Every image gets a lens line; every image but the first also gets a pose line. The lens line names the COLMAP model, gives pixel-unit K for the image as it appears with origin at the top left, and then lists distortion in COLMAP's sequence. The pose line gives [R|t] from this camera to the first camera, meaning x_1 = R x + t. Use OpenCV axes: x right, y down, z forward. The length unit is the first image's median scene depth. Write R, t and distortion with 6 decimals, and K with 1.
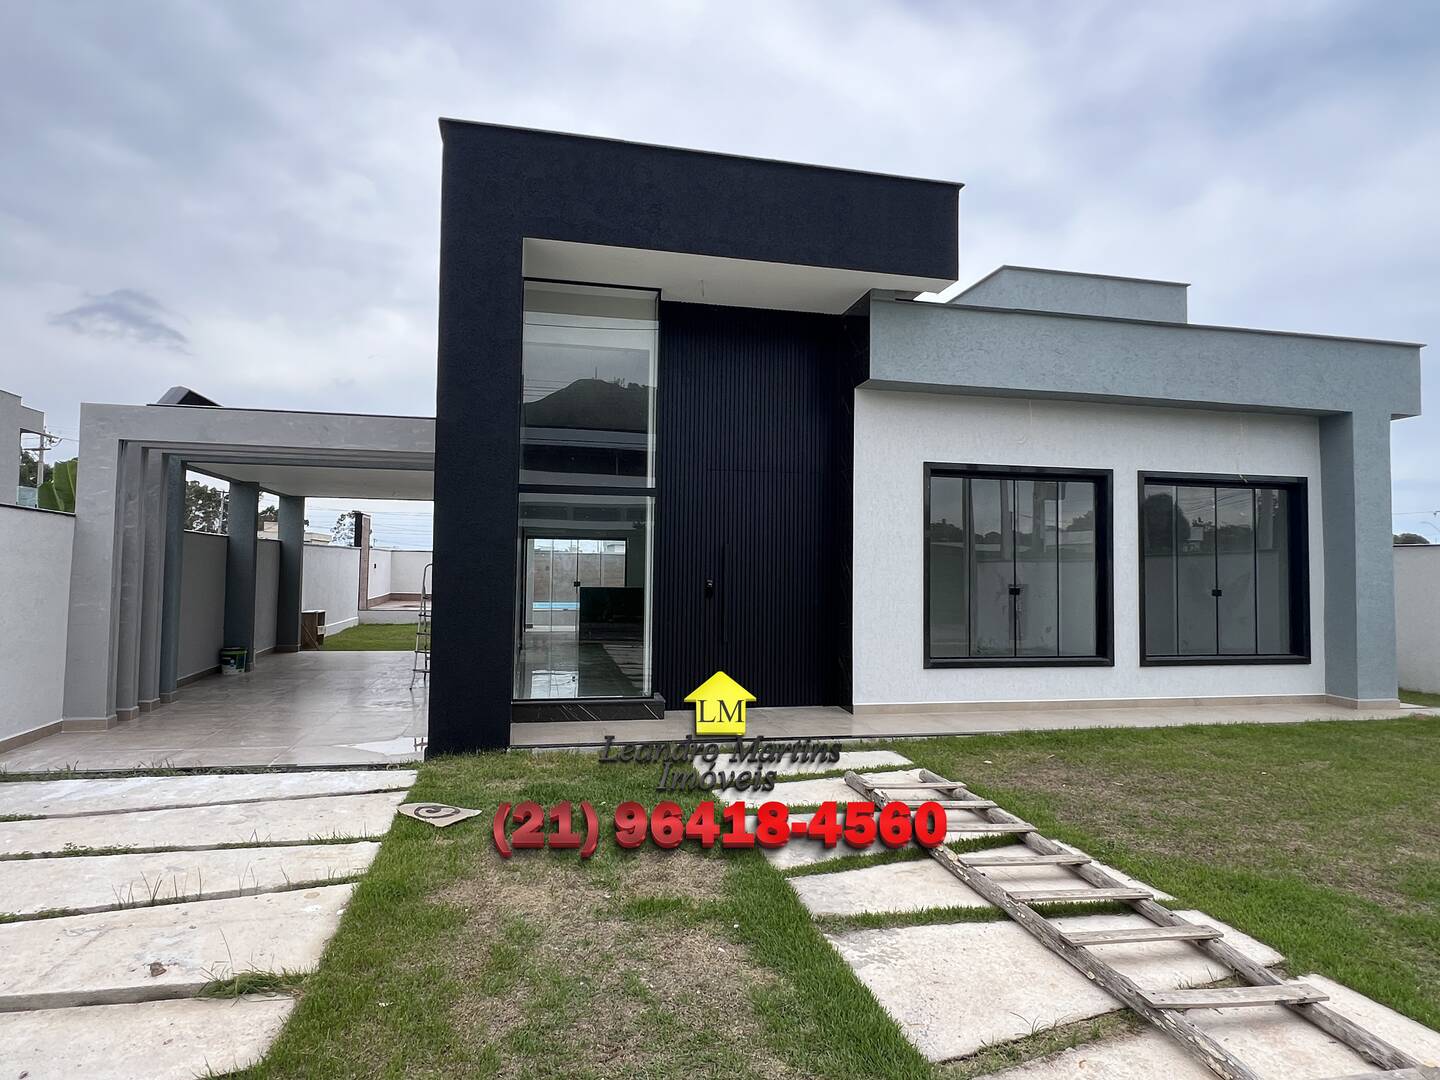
lens RADIAL K [[850.2, 0, 721.7], [0, 850.2, 535.9], [0, 0, 1]] dist [0.001192, -0.001658]
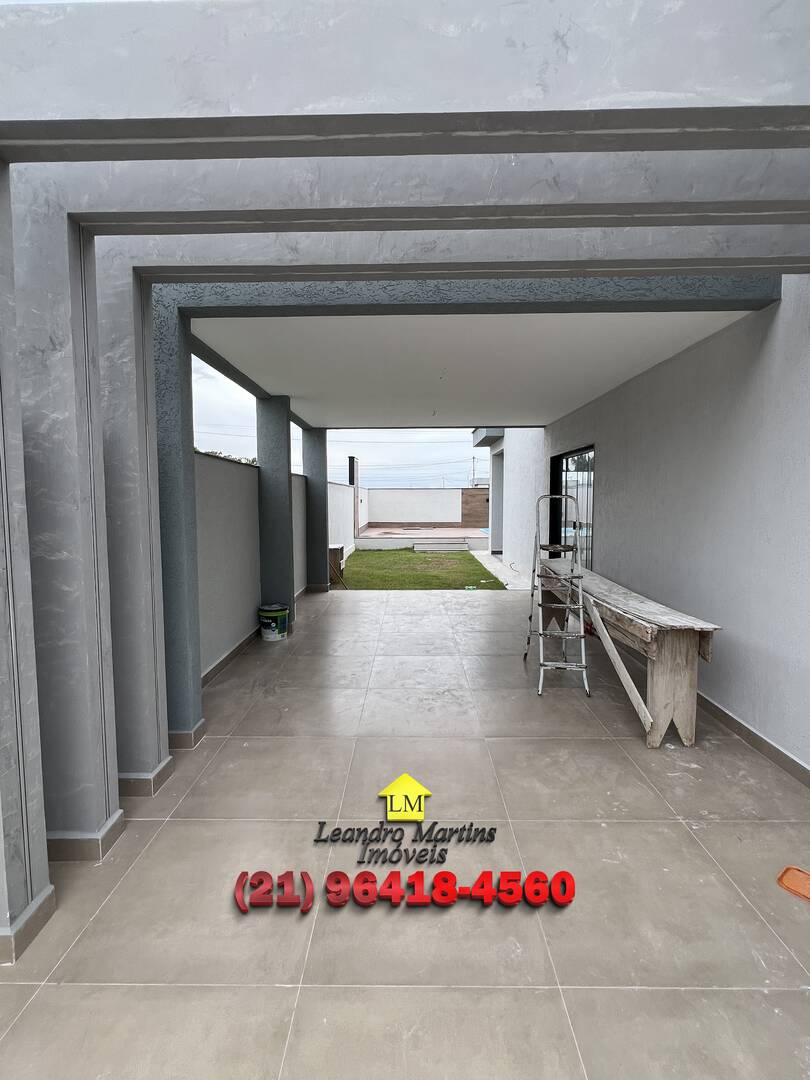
lens RADIAL K [[508.7, 0, 404.6], [0, 508.7, 539.8], [0, 0, 1]] dist [-0.010285, 0.000135]
pose [[0.973046, -0.004977, -0.230557, -0.280855], [0.031717, 0.993155, 0.112417, 0.015989], [0.228420, -0.116700, 0.966543, 0.469166]]
